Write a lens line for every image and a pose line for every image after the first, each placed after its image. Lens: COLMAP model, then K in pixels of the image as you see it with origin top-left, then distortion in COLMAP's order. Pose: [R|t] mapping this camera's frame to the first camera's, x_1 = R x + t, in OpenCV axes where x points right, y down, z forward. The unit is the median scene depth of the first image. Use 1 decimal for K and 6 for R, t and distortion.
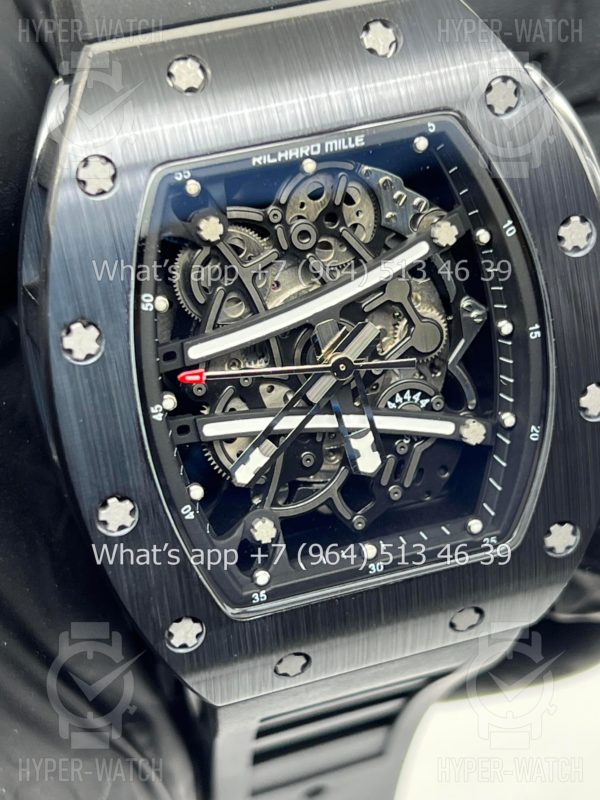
lens RADIAL K [[1882.8, 0, 294.1], [0, 1882.8, 399.8], [0, 0, 1]] dist [0.170216, 0.000000]
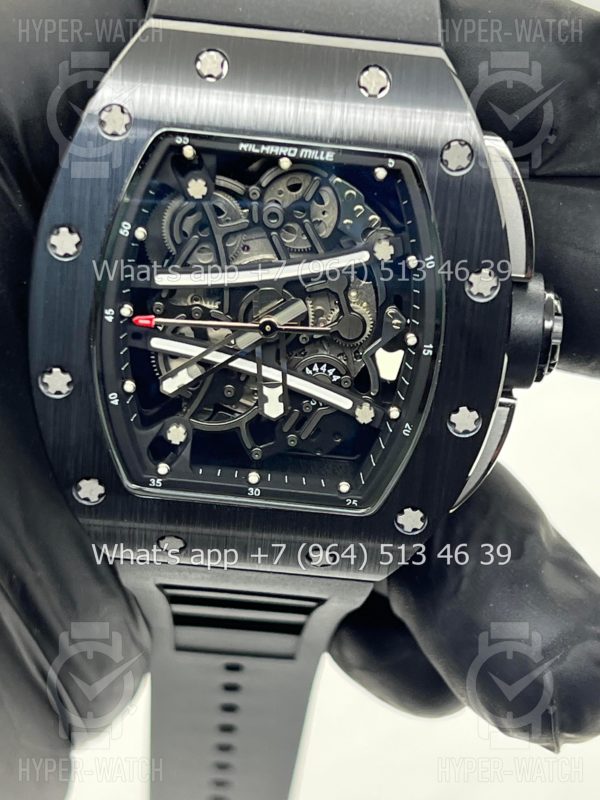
lens RADIAL K [[1882.8, 0, 300.6], [0, 1882.8, 429.3], [0, 0, 1]] dist [0.170216, 0.000000]
pose [[0.931934, 0.320766, -0.169140, 0.273092], [-0.311728, 0.946943, 0.078262, -0.057065], [0.185270, -0.020209, 0.982480, -0.209910]]
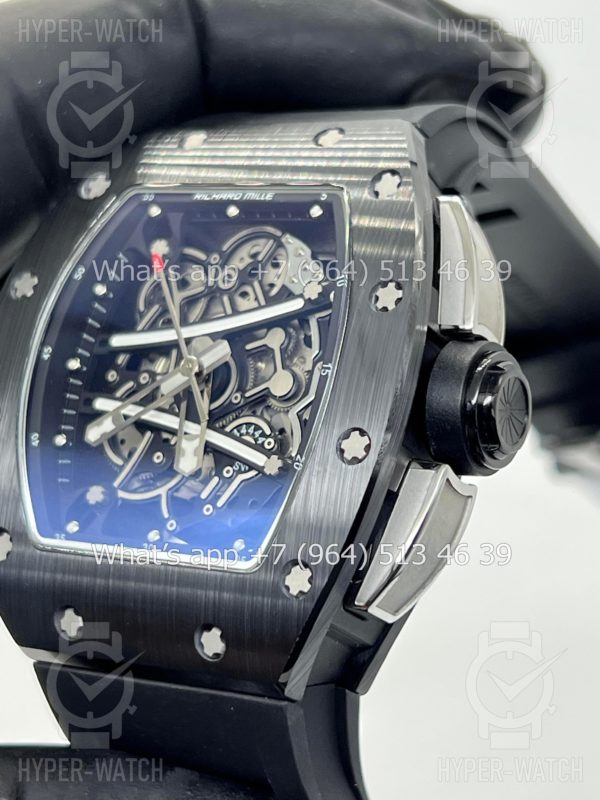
lens RADIAL K [[1920.8, 0, 300.2], [0, 1920.8, 396.8], [0, 0, 1]] dist [0.068052, 0.000000]
pose [[0.663928, 0.115097, -0.738886, 0.940091], [-0.491412, 0.811933, -0.315085, 0.333991], [0.563661, 0.572291, 0.595625, 0.339294]]
